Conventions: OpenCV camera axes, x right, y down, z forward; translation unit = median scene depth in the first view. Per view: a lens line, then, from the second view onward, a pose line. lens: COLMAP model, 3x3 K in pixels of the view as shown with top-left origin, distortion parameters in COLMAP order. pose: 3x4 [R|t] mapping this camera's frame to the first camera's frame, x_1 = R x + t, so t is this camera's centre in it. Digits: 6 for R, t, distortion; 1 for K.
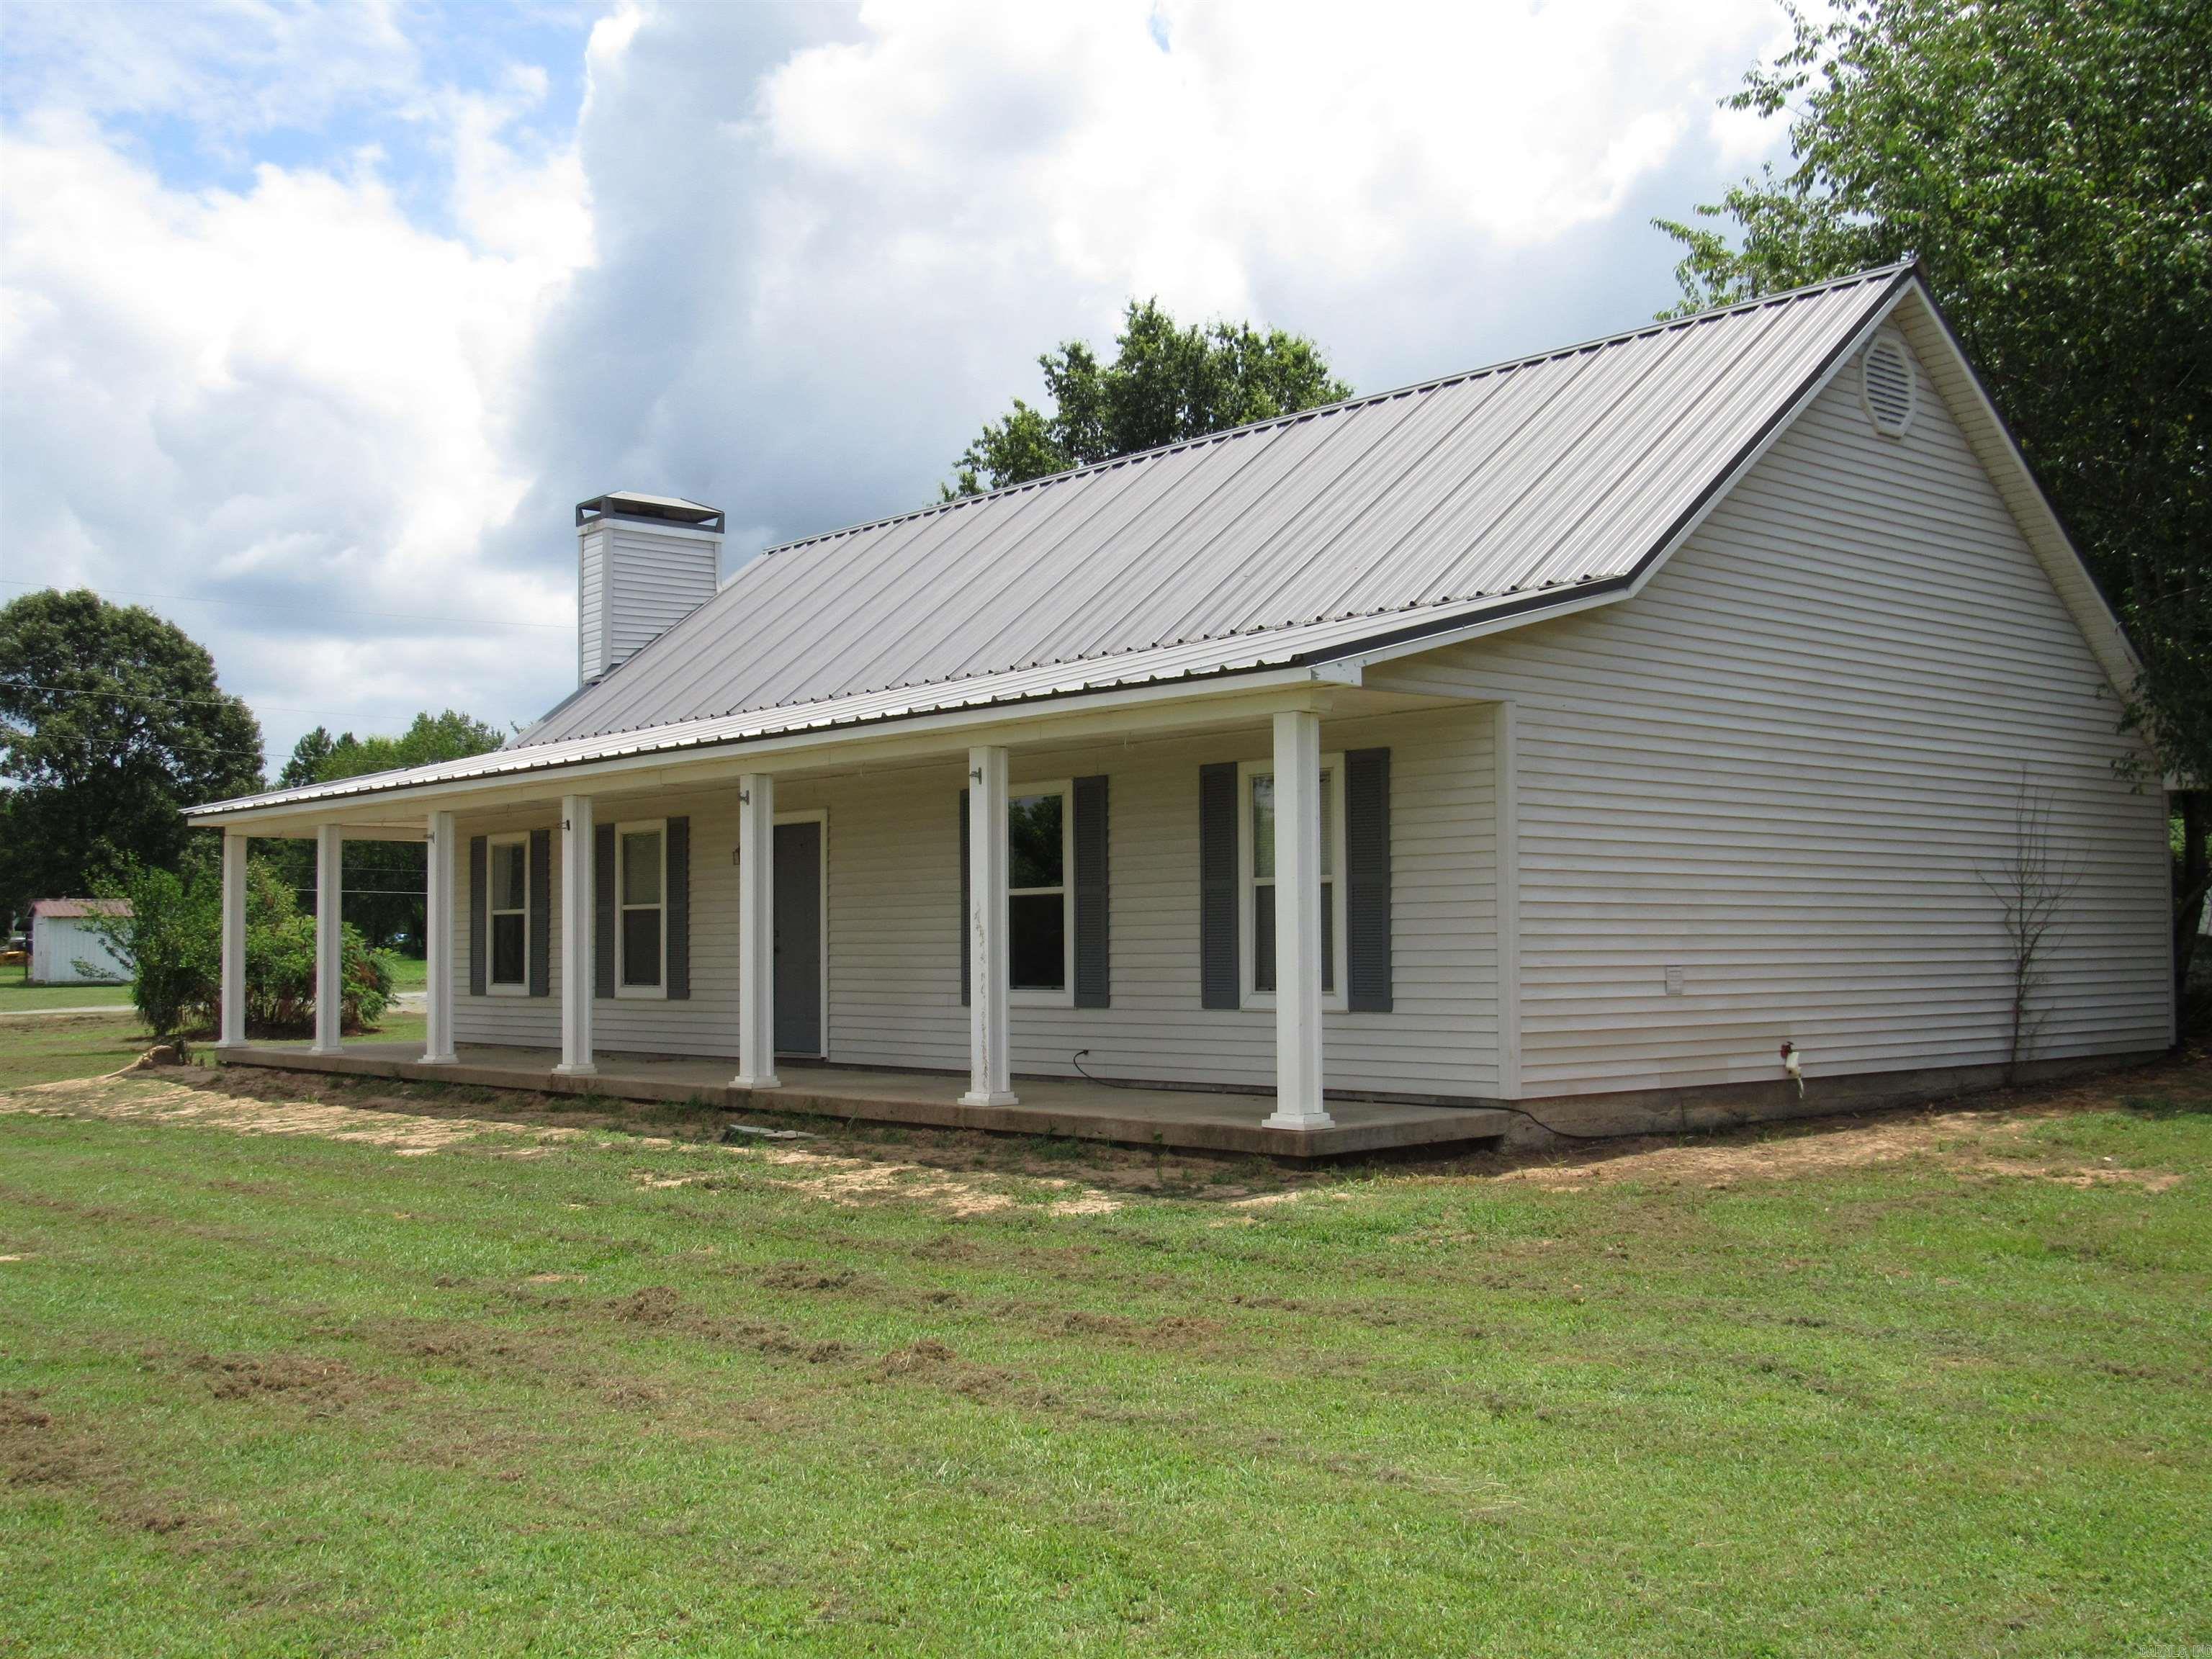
lens RADIAL K [[2318.4, 0, 1111.4], [0, 2318.4, 835.1], [0, 0, 1]] dist [-0.024684, 0.022796]
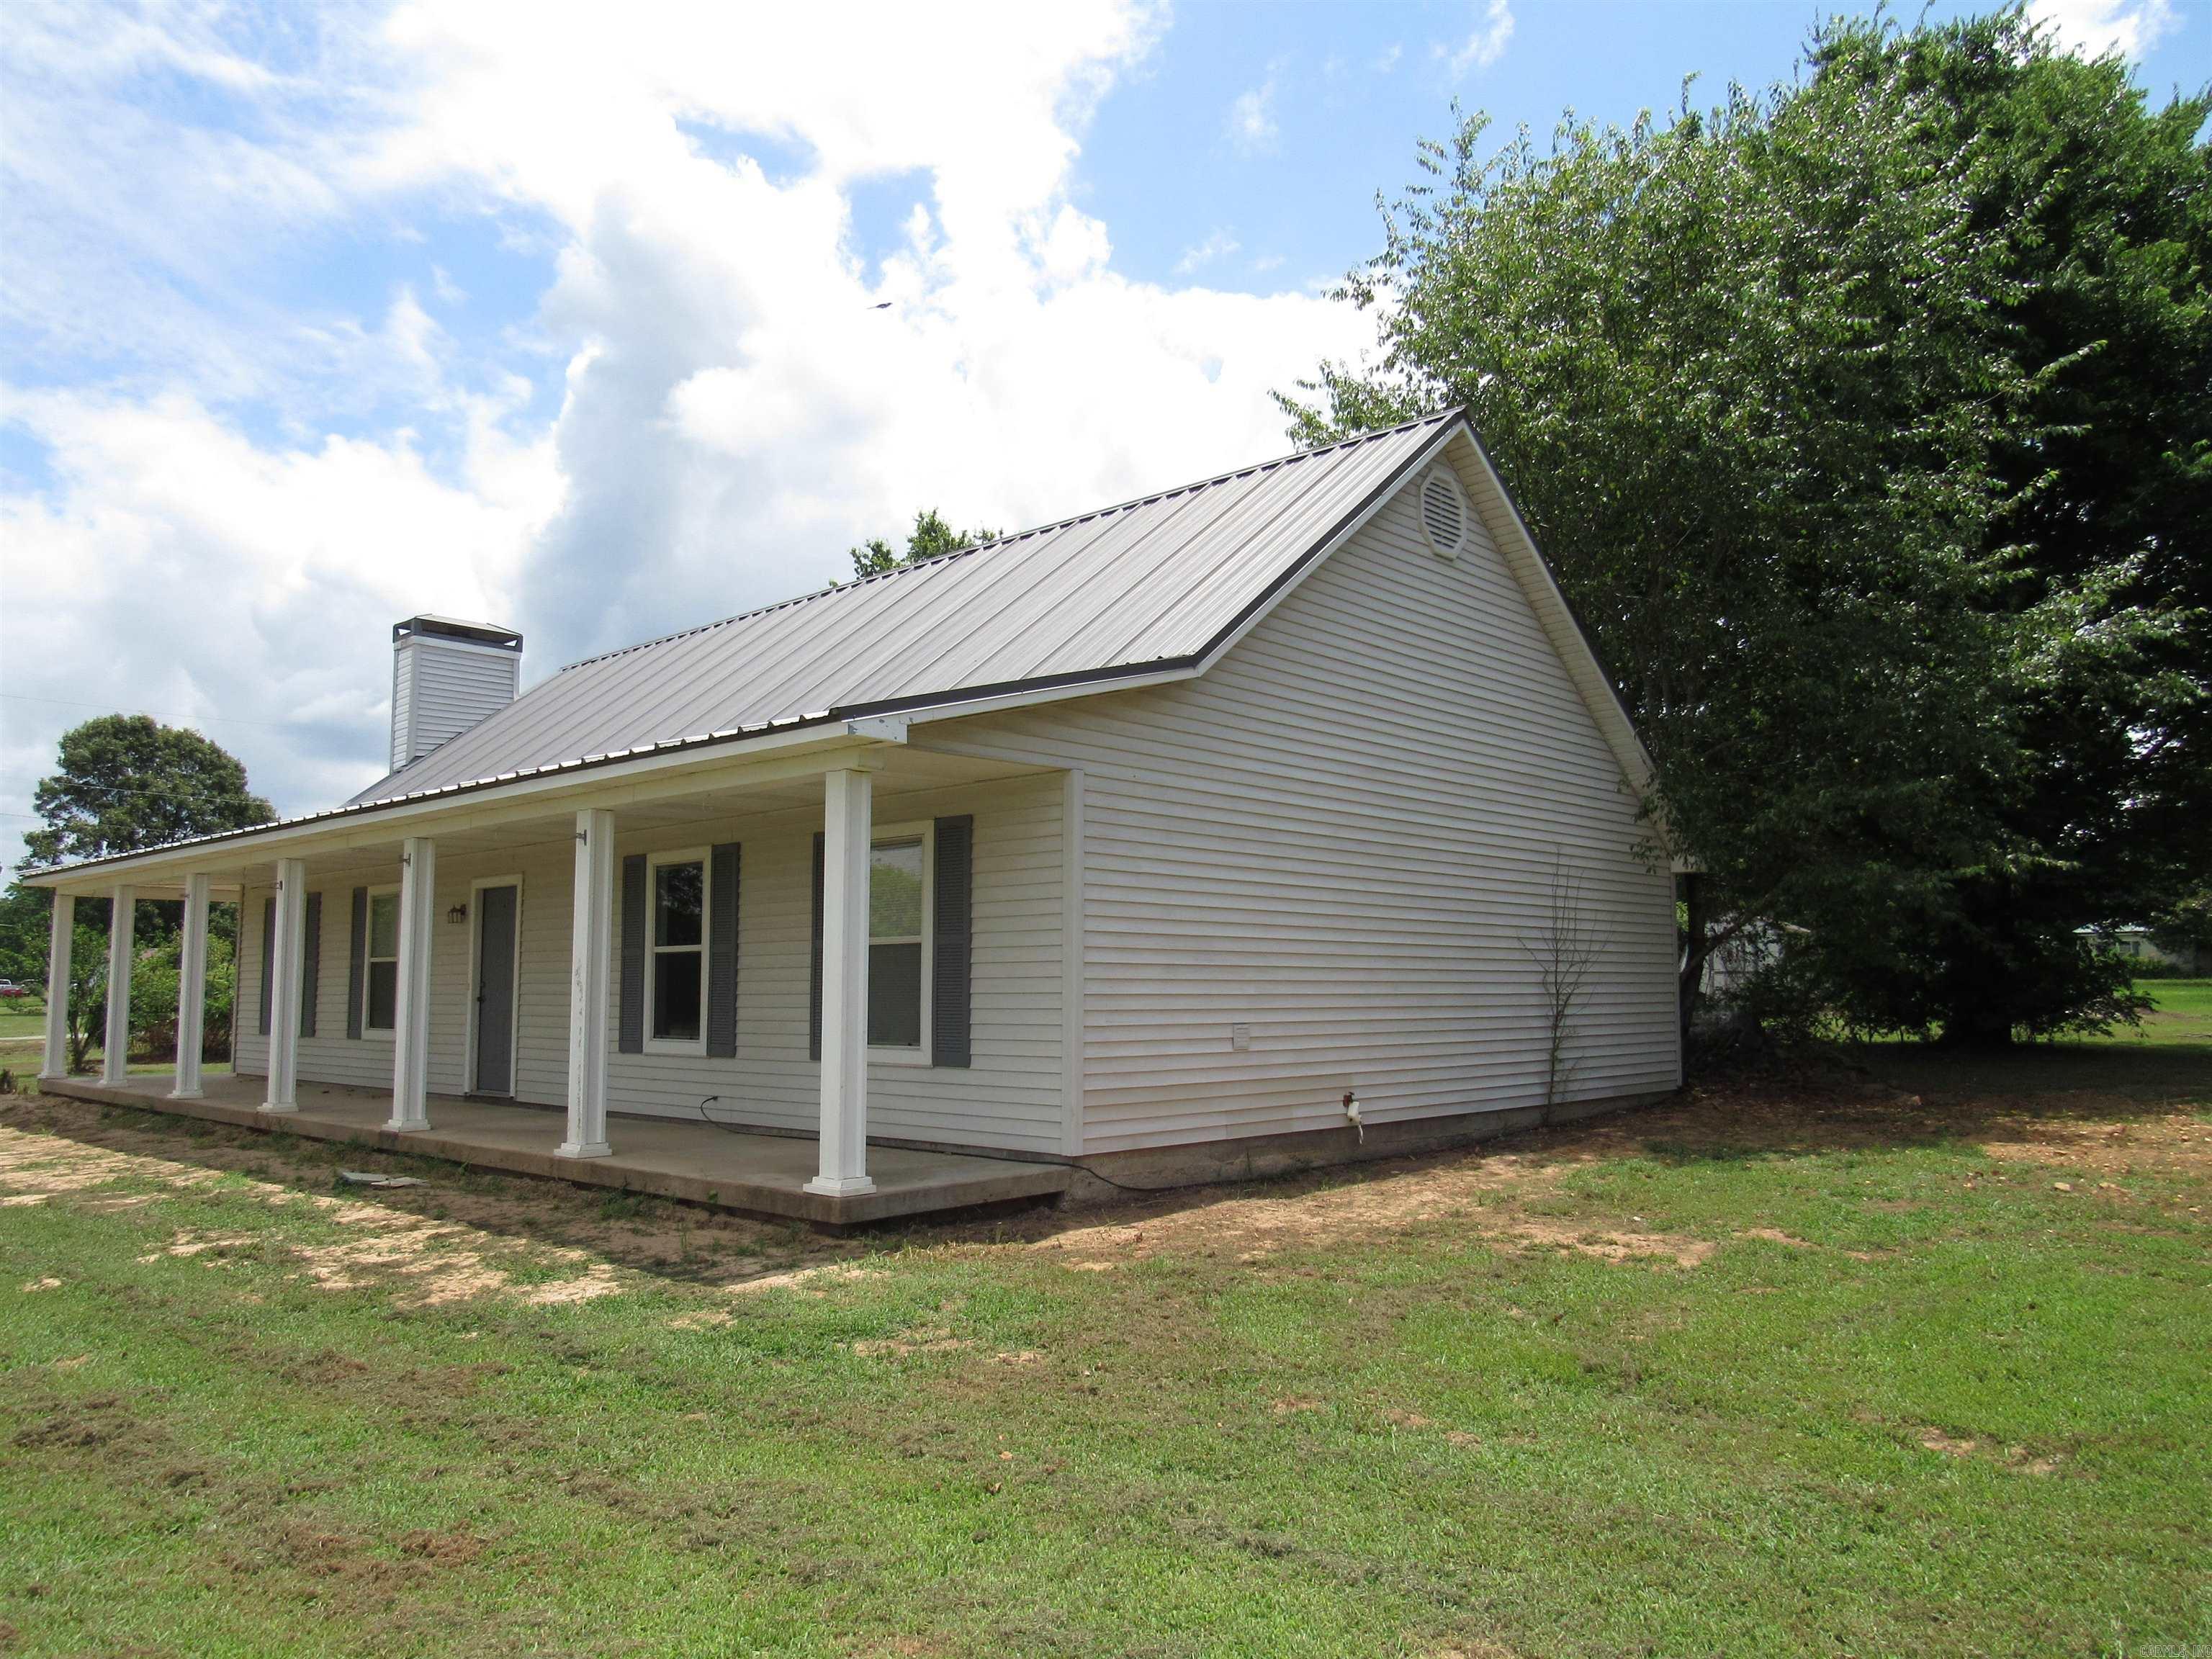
lens RADIAL K [[1596.3, 0, 1097.8], [0, 1596.3, 840.3], [0, 0, 1]] dist [-0.028080, 0.019281]
pose [[0.995539, 0.014488, 0.093227, 0.093482], [-0.010319, 0.998932, -0.045039, 0.005017], [-0.093780, 0.043876, 0.994626, 0.234289]]
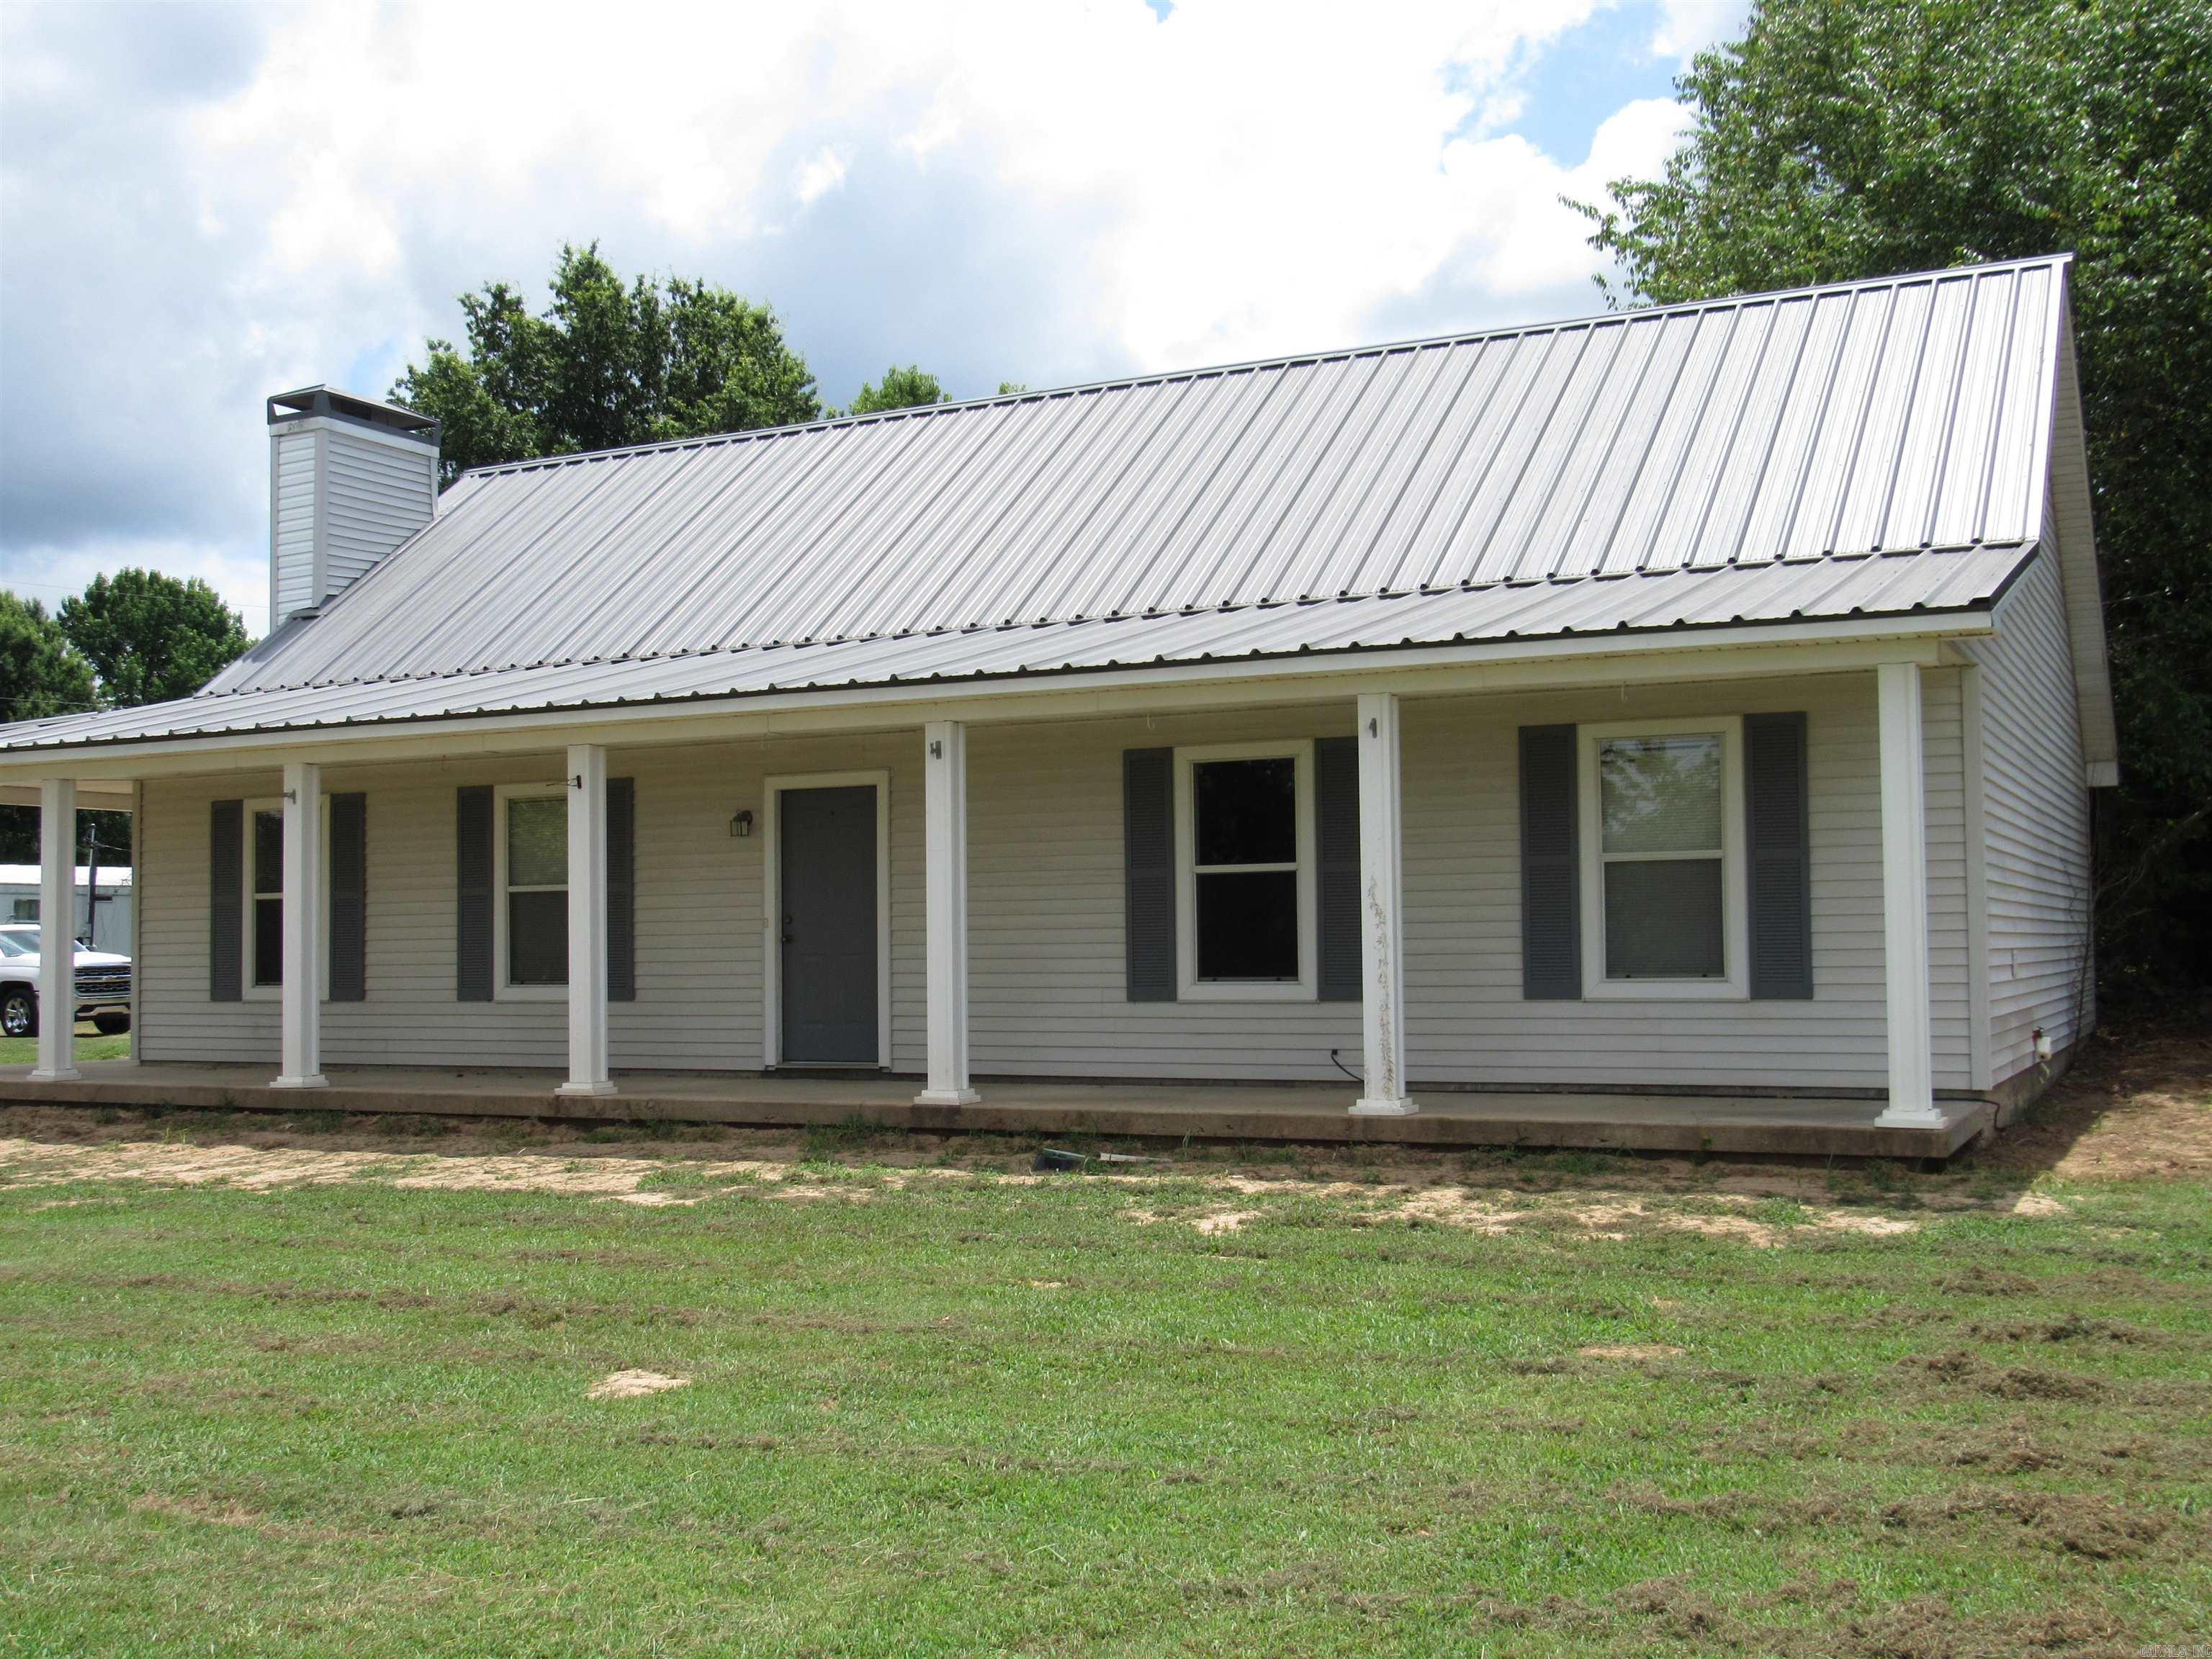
lens RADIAL K [[2347.1, 0, 1106.0], [0, 2347.1, 829.5], [0, 0, 1]] dist [-0.055761, -0.009509]
pose [[0.929210, 0.018362, 0.369096, -0.407122], [-0.015825, 0.999826, -0.009901, 0.019658], [-0.369213, 0.003360, 0.929339, 0.210606]]
